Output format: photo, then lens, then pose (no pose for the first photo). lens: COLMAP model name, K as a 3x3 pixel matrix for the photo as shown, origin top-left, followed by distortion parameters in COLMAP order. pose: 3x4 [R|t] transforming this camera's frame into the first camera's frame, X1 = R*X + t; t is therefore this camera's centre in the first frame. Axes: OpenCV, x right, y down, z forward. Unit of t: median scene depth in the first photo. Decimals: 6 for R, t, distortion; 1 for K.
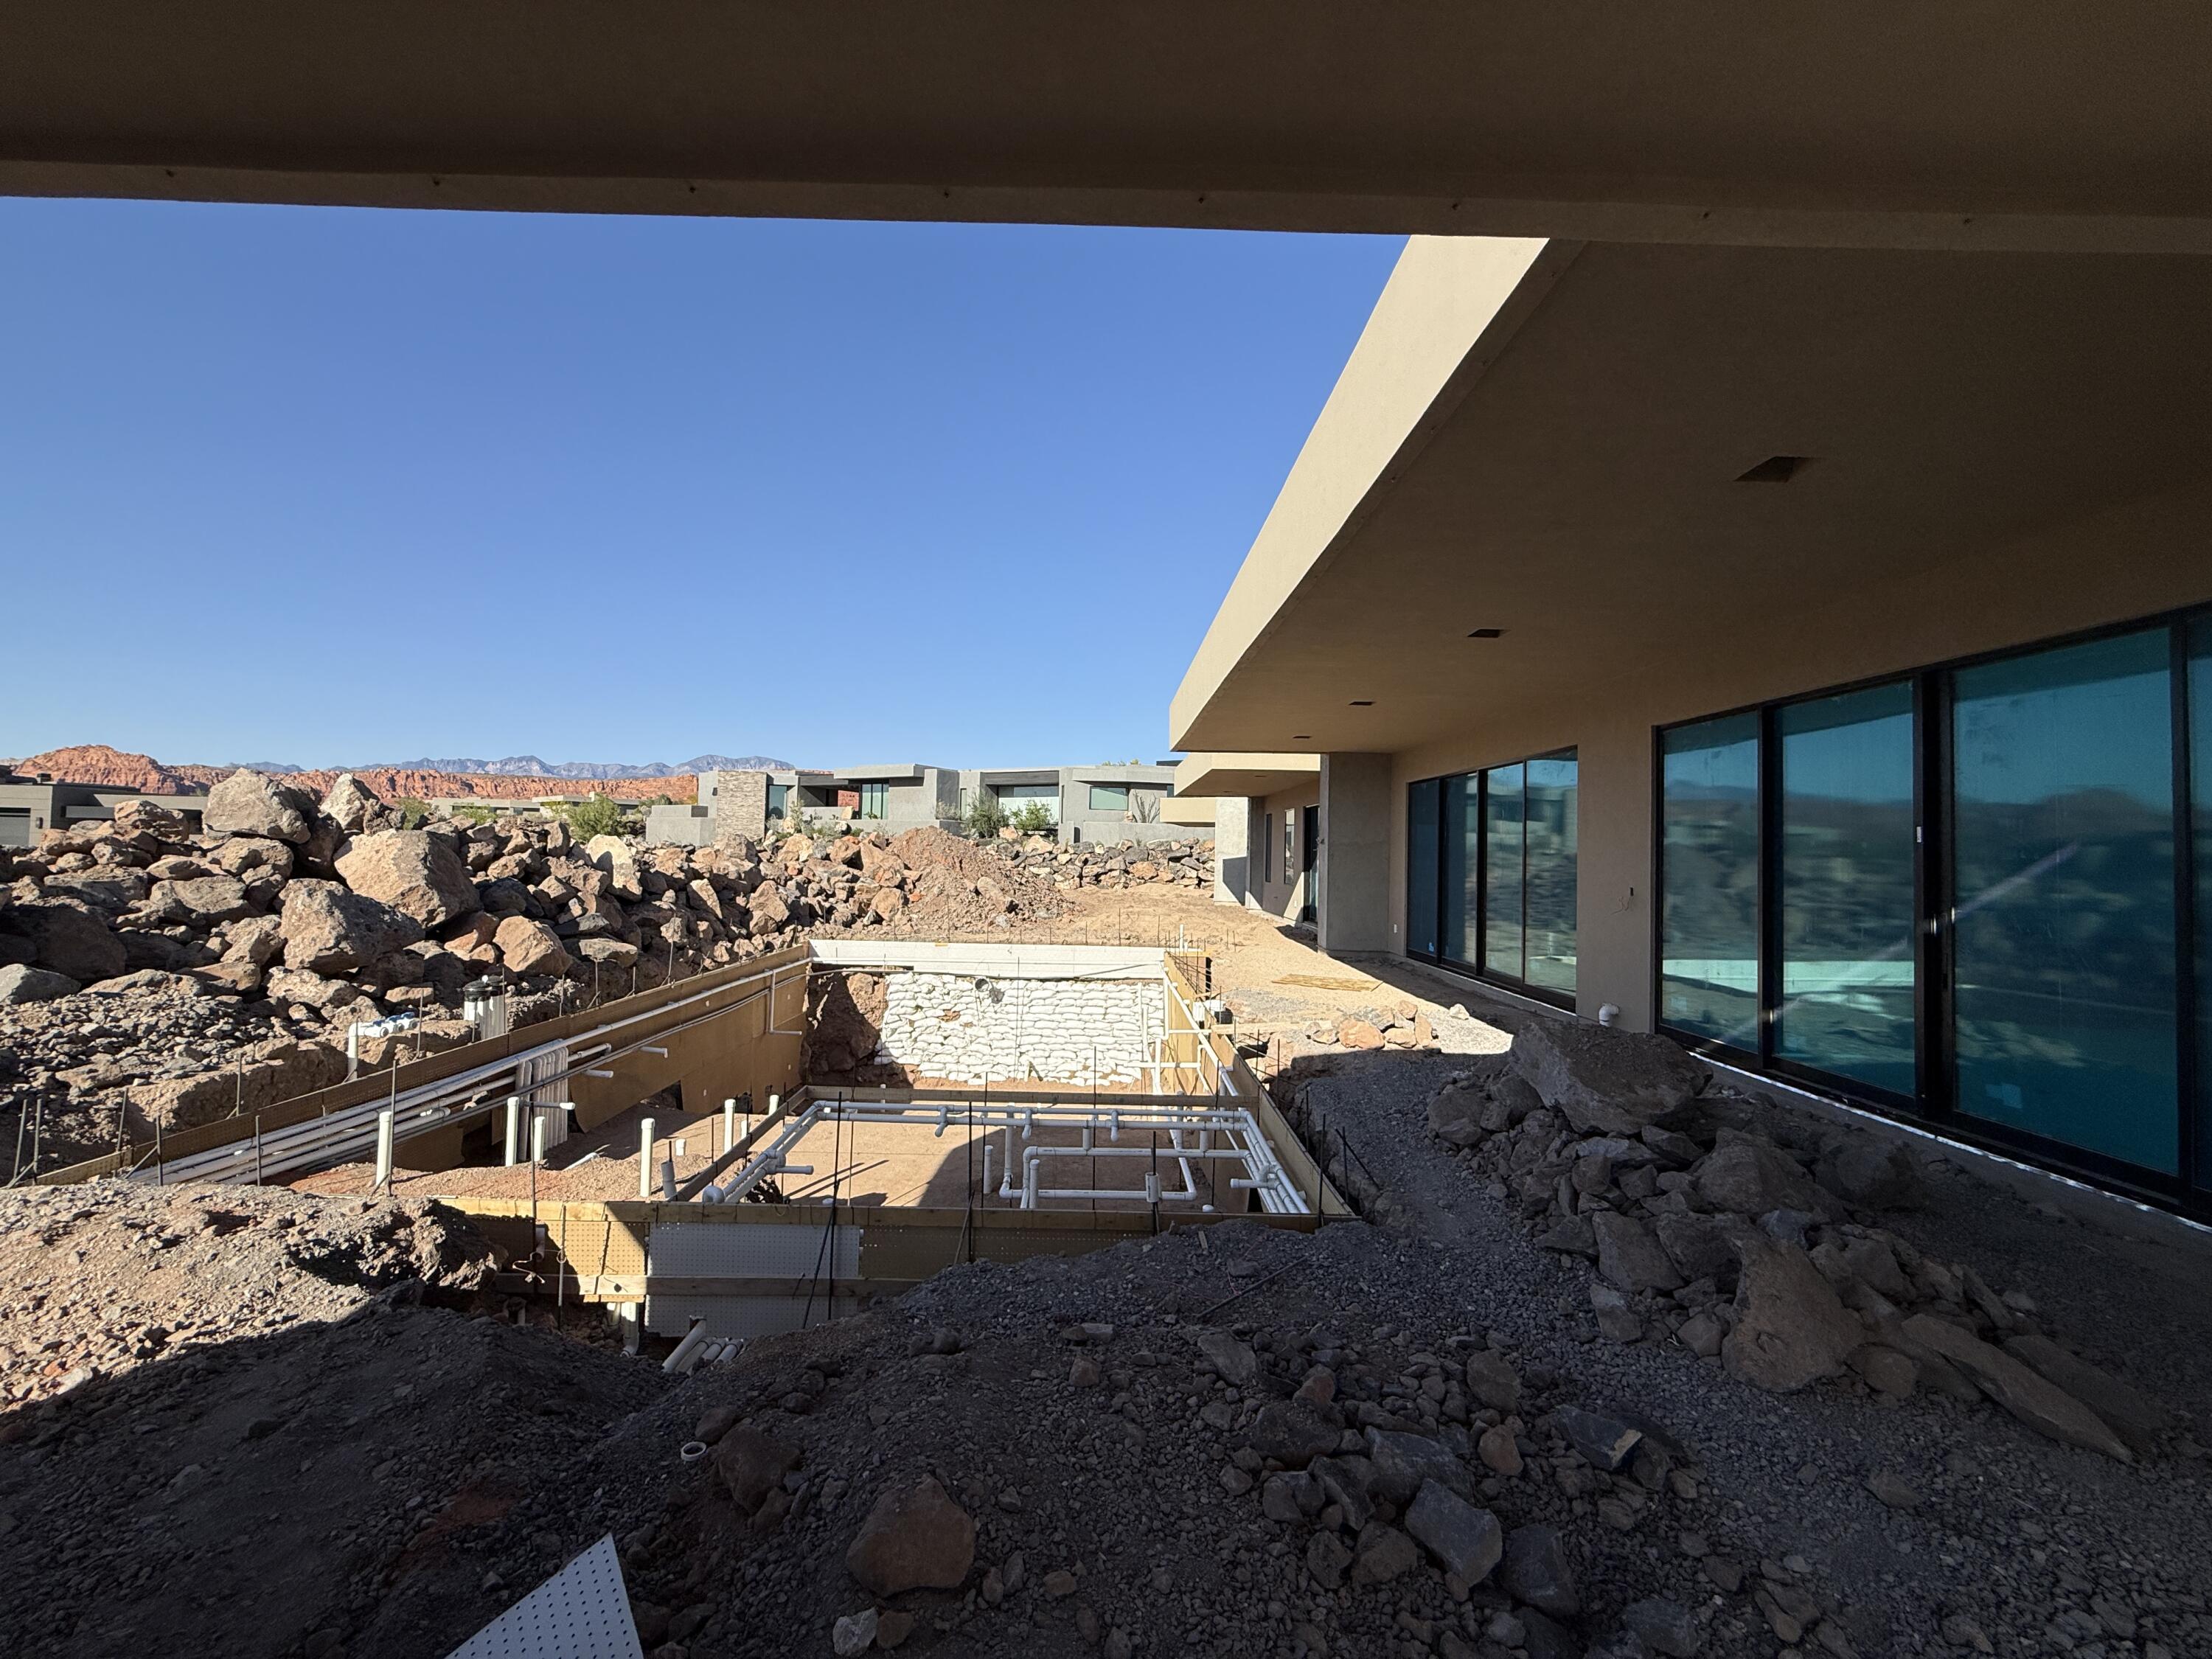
lens RADIAL K [[882.7, 0, 1112.1], [0, 882.7, 822.0], [0, 0, 1]] dist [0.000502, 0.000023]
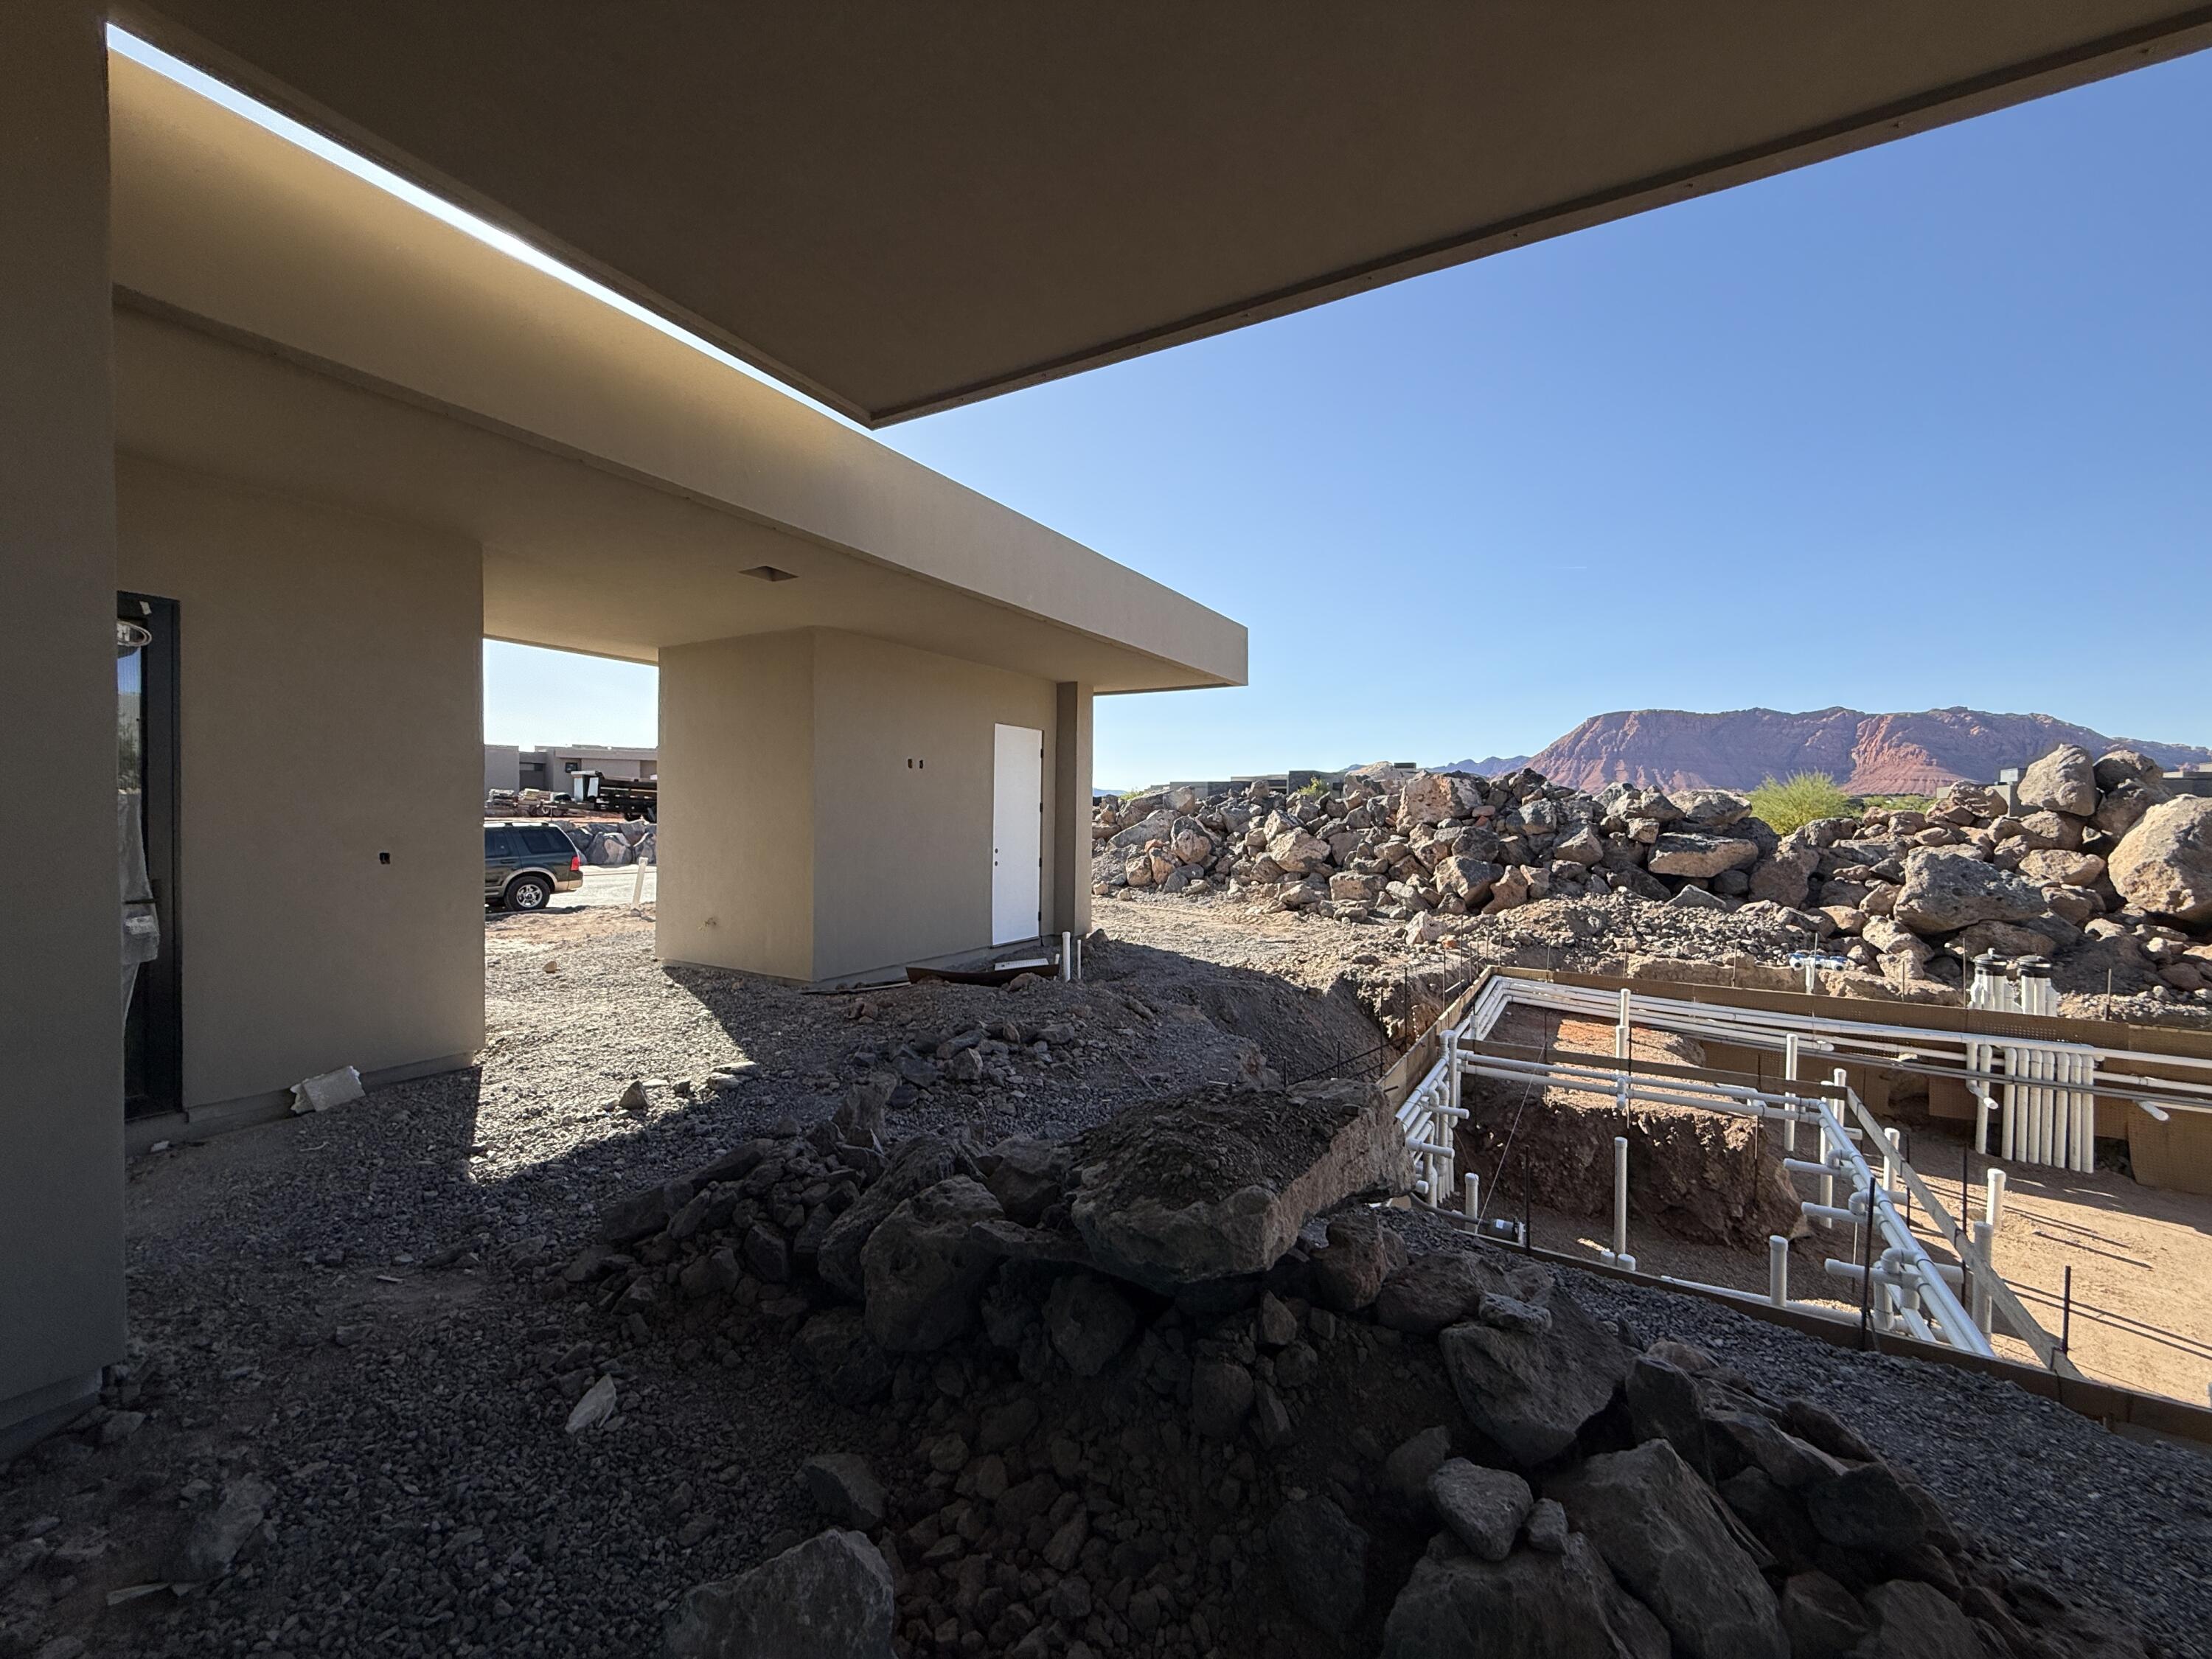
lens RADIAL K [[882.7, 0, 1099.7], [0, 882.7, 828.6], [0, 0, 1]] dist [0.000502, 0.000023]
pose [[-0.525705, -0.014119, -0.850550, 0.234198], [0.006278, 0.999771, -0.020476, 0.025013], [0.850644, -0.016104, -0.525496, 0.283875]]
